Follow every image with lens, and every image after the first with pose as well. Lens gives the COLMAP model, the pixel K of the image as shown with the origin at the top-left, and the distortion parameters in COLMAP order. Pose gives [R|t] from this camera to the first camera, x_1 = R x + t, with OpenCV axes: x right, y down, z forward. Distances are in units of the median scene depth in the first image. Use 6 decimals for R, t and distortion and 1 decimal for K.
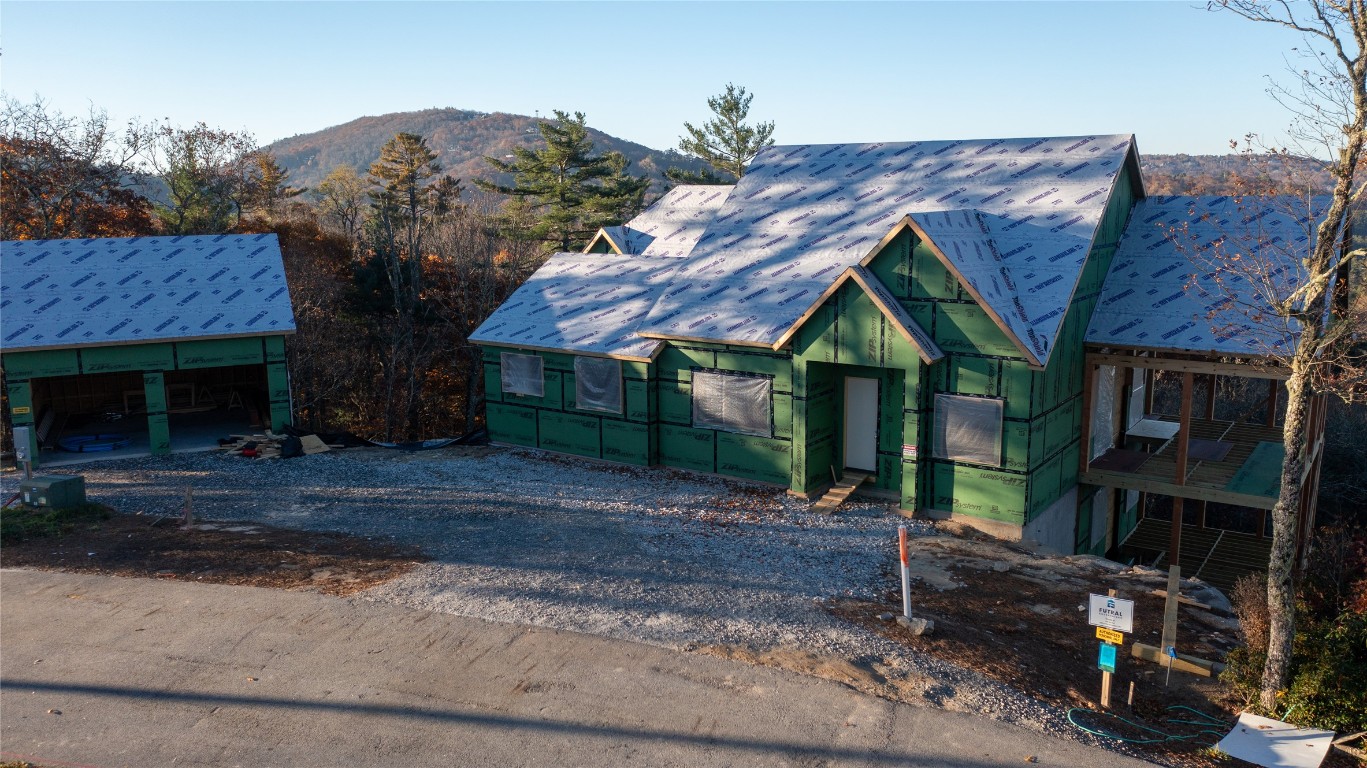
lens RADIAL K [[1086.8, 0, 677.8], [0, 1086.8, 386.1], [0, 0, 1]] dist [0.001418, -0.002767]
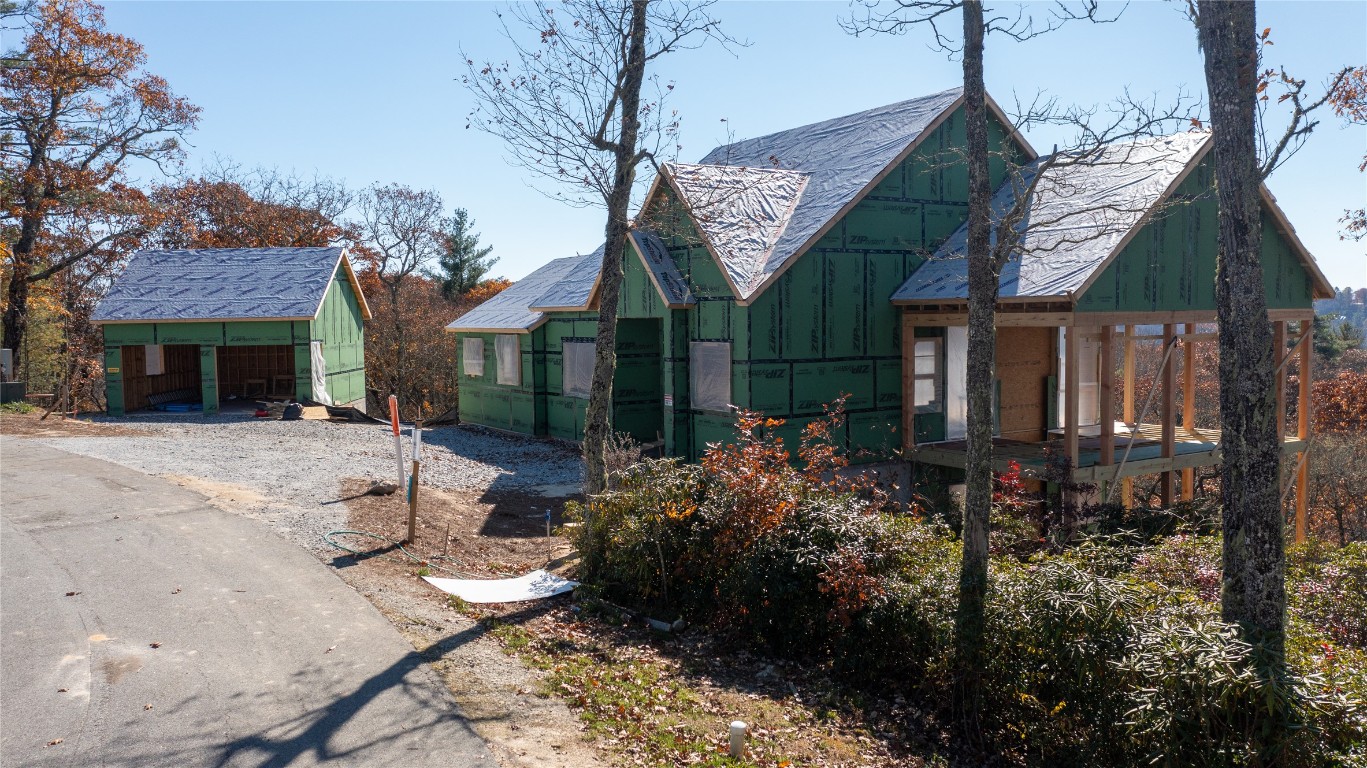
lens RADIAL K [[1086.8, 0, 677.8], [0, 1086.8, 386.1], [0, 0, 1]] dist [0.001418, -0.002767]
pose [[0.921362, 0.025020, -0.387901, 0.528079], [-0.068281, 0.992827, -0.098145, 0.125328], [0.382663, 0.116913, 0.916461, 0.078895]]
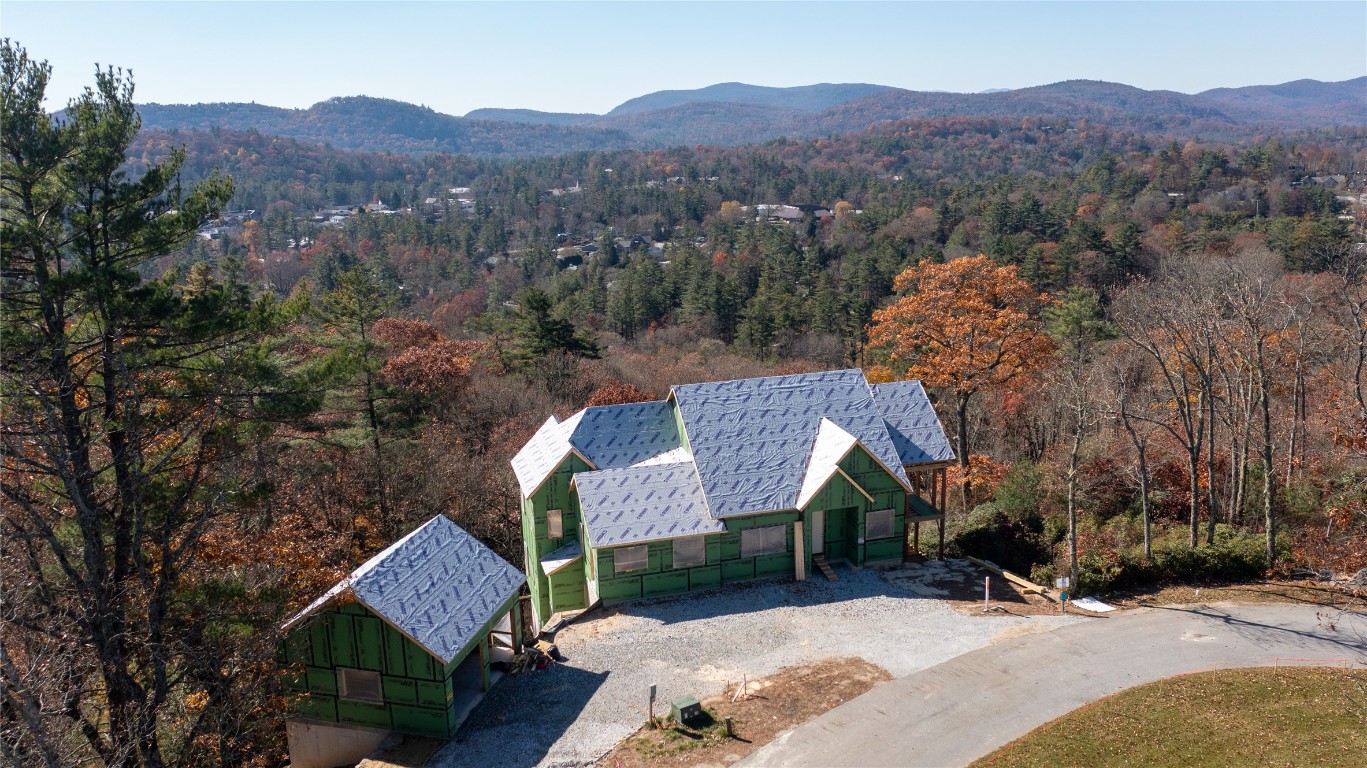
lens RADIAL K [[1086.8, 0, 677.8], [0, 1086.8, 386.1], [0, 0, 1]] dist [0.001418, -0.002767]
pose [[0.641033, -0.196552, 0.741919, -1.394936], [0.159639, 0.979657, 0.121603, -0.501381], [-0.750728, 0.040487, 0.659370, -0.165991]]
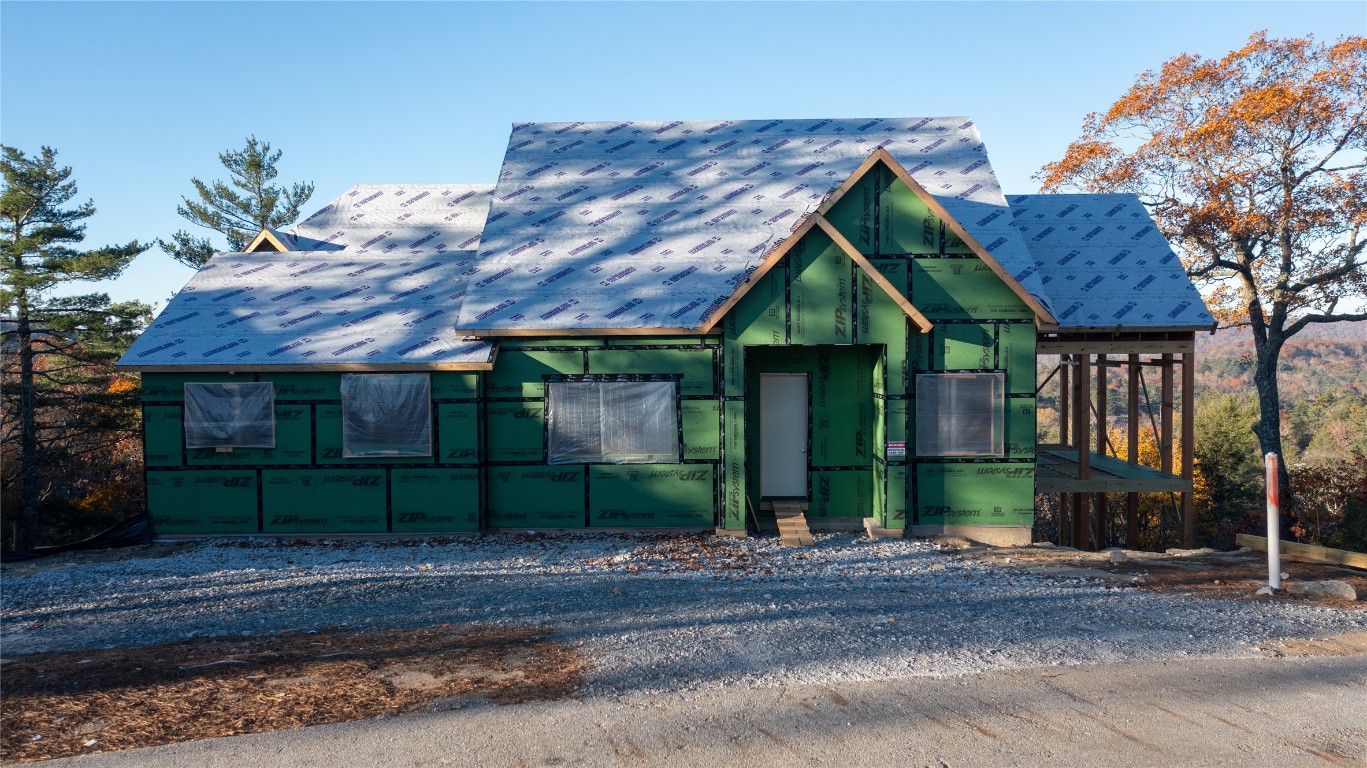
lens RADIAL K [[1086.8, 0, 677.8], [0, 1086.8, 386.1], [0, 0, 1]] dist [0.001418, -0.002767]
pose [[0.834367, -0.020090, 0.550843, -0.297995], [0.101205, 0.987930, -0.117265, 0.078364], [-0.541839, 0.153590, 0.826330, 0.379959]]
